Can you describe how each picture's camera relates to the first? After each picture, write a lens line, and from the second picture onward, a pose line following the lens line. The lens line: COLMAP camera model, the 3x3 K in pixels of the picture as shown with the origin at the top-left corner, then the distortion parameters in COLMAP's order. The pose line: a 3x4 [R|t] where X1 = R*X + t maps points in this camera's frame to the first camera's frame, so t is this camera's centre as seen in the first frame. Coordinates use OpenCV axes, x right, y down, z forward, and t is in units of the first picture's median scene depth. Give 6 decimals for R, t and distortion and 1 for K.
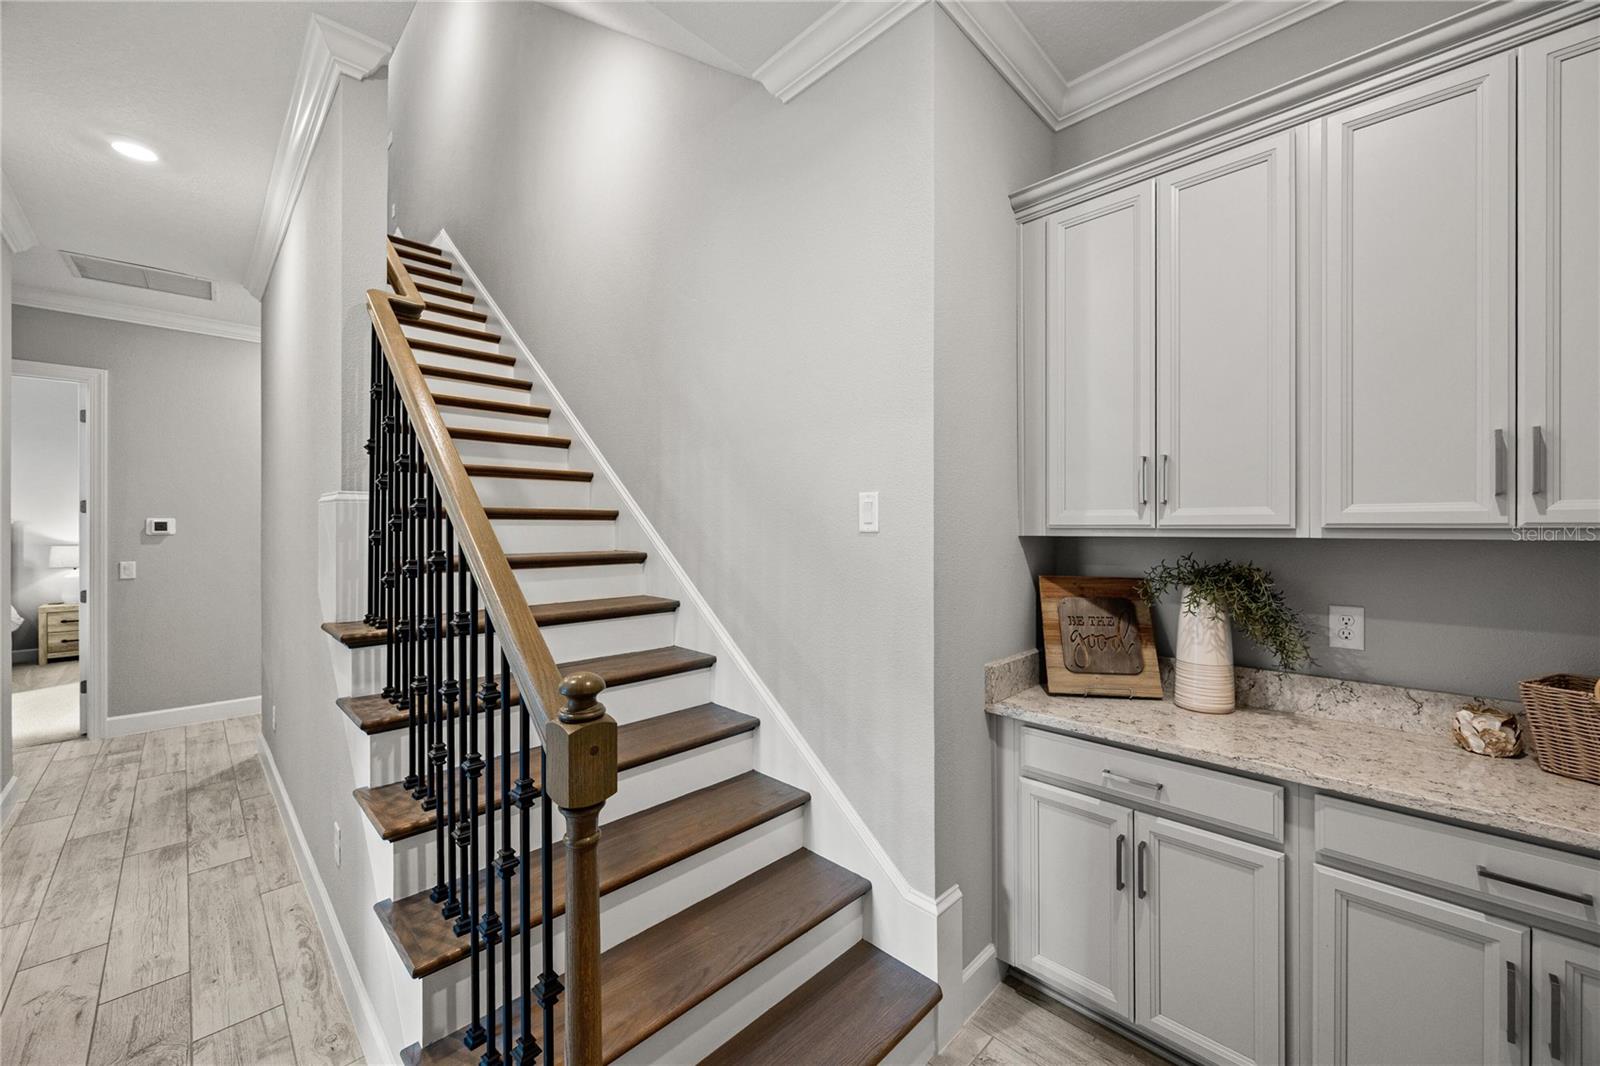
lens RADIAL K [[617.0, 0, 801.0], [0, 617.0, 521.1], [0, 0, 1]] dist [-0.000281, -0.000086]
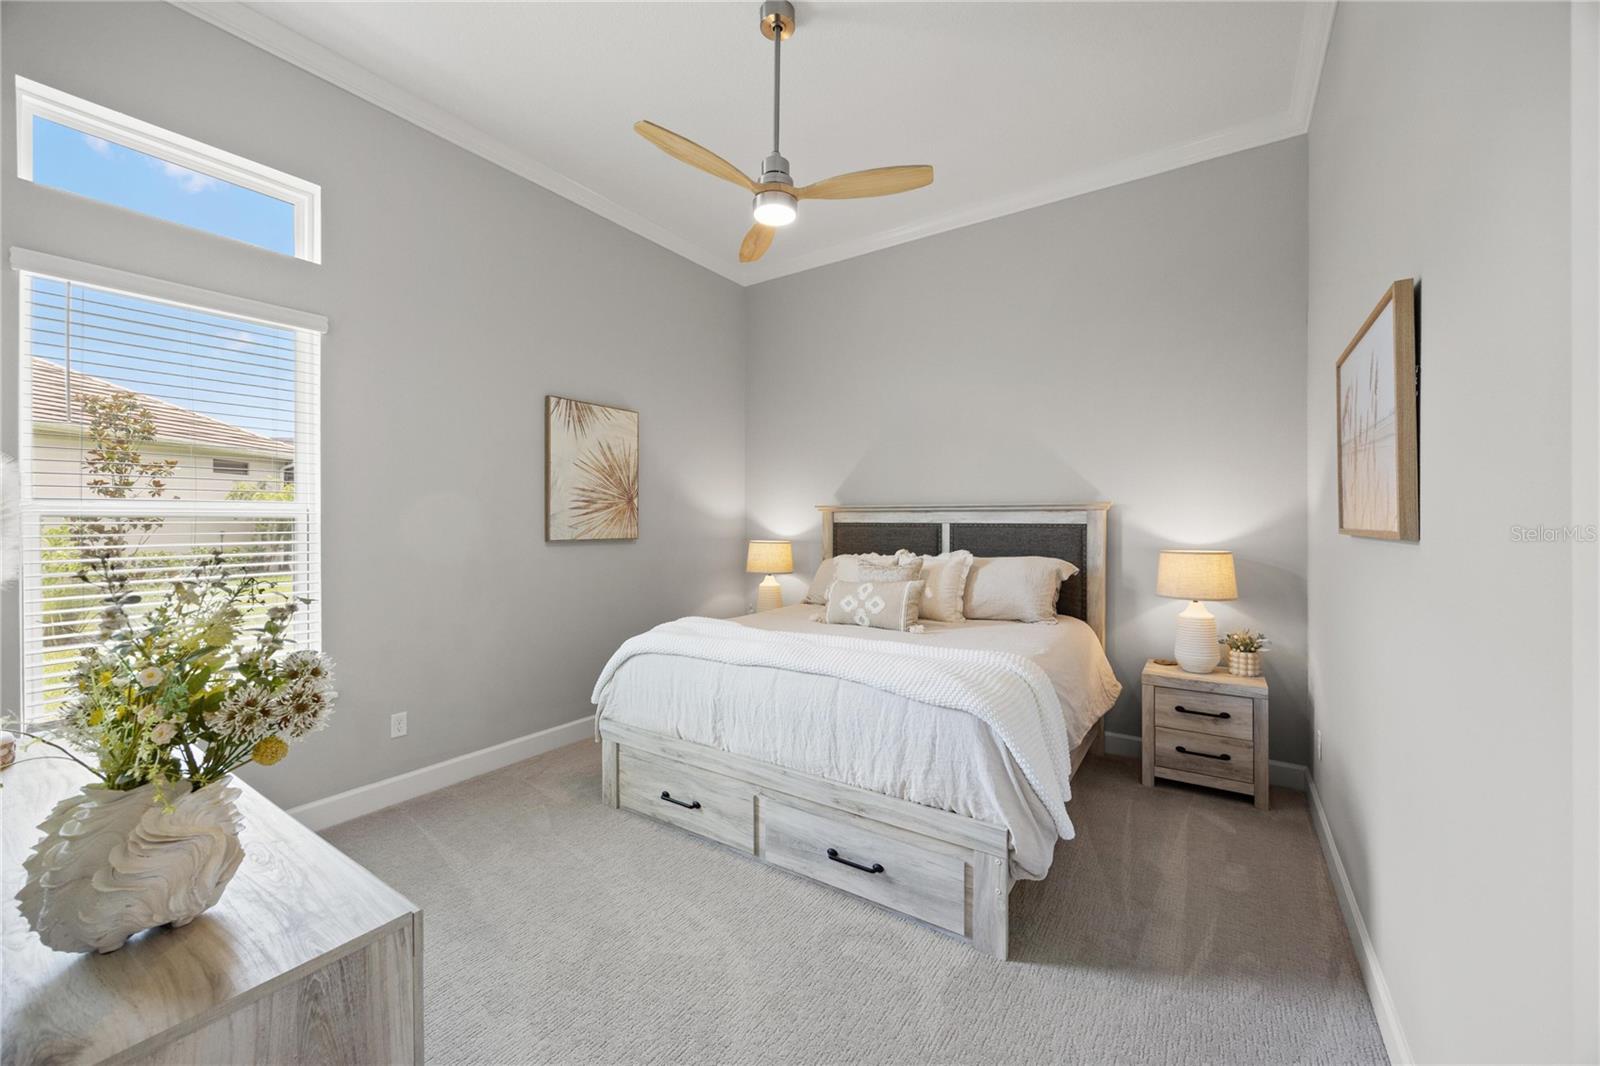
lens RADIAL K [[617.0, 0, 801.0], [0, 617.0, 521.1], [0, 0, 1]] dist [-0.000281, -0.000086]
pose [[0.184909, 0.002297, -0.982753, -0.779354], [0.004231, 0.999986, 0.003133, 0.012534], [0.982746, -0.004737, 0.184897, 0.622606]]
